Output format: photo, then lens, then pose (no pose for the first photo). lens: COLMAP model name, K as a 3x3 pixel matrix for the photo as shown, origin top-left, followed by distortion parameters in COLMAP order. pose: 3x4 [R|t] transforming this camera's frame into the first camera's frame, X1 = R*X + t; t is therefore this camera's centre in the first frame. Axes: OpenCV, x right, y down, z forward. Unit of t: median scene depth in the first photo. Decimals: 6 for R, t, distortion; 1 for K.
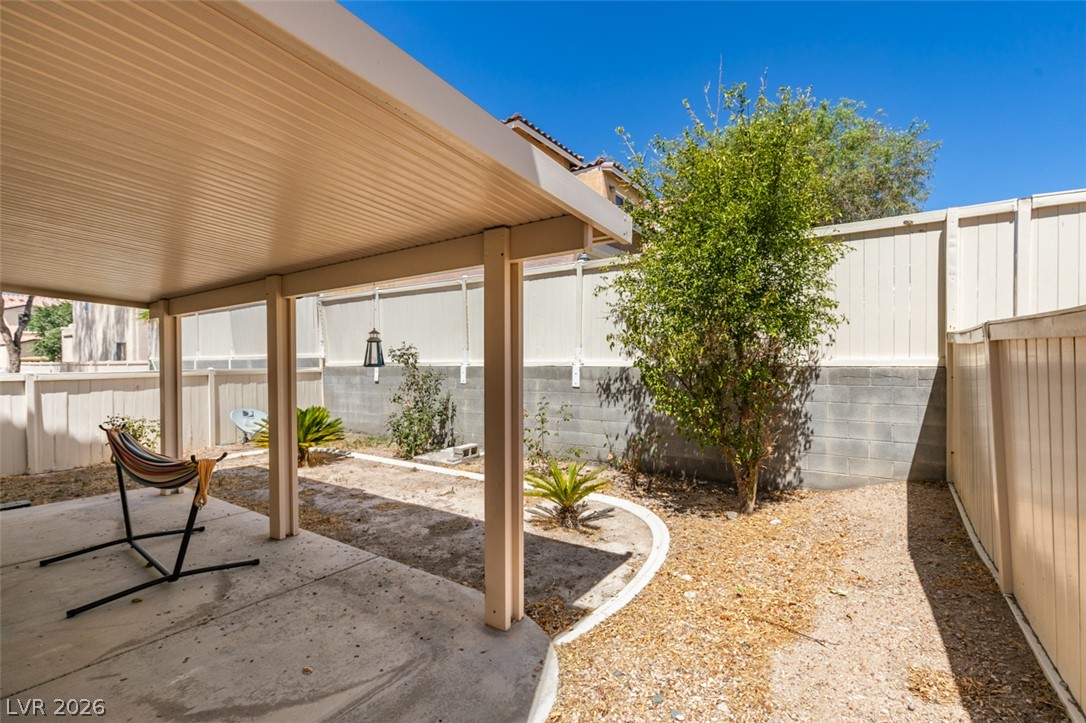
lens RADIAL K [[489.6, 0, 574.3], [0, 489.6, 361.9], [0, 0, 1]] dist [-0.001942, -0.000160]
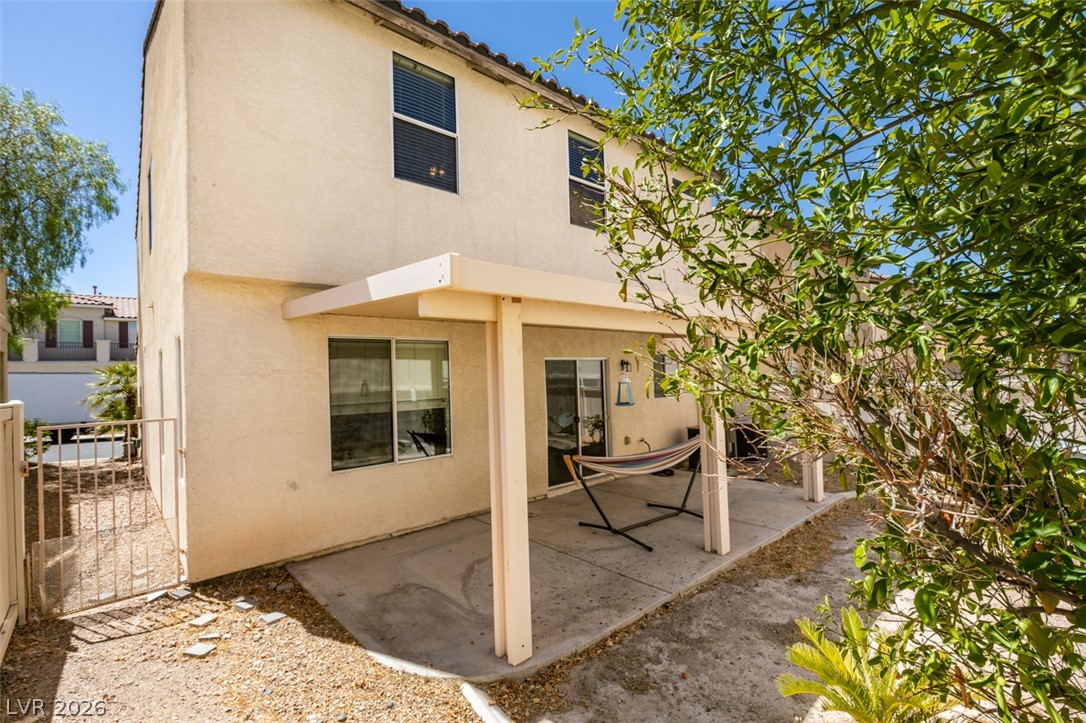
lens RADIAL K [[481.3, 0, 543.0], [0, 481.3, 361.5], [0, 0, 1]] dist [-0.000585, 0.000014]
pose [[-0.286827, -0.013313, -0.957890, 0.469010], [0.027196, 0.999387, -0.022033, -0.055276], [0.957596, -0.032371, -0.286290, 0.744964]]
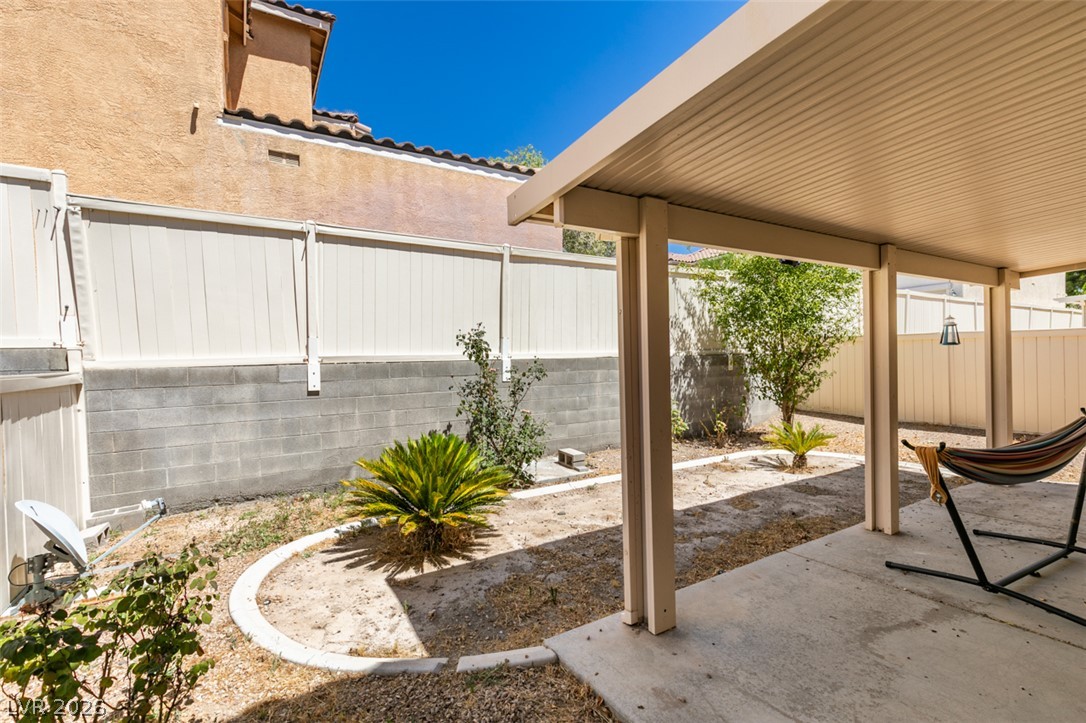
lens RADIAL K [[481.3, 0, 543.0], [0, 481.3, 361.5], [0, 0, 1]] dist [-0.000585, 0.000014]
pose [[0.453528, -0.019153, 0.891036, -1.332416], [0.022052, 0.999704, 0.010264, 0.011654], [-0.890969, 0.014994, 0.453816, 0.912275]]
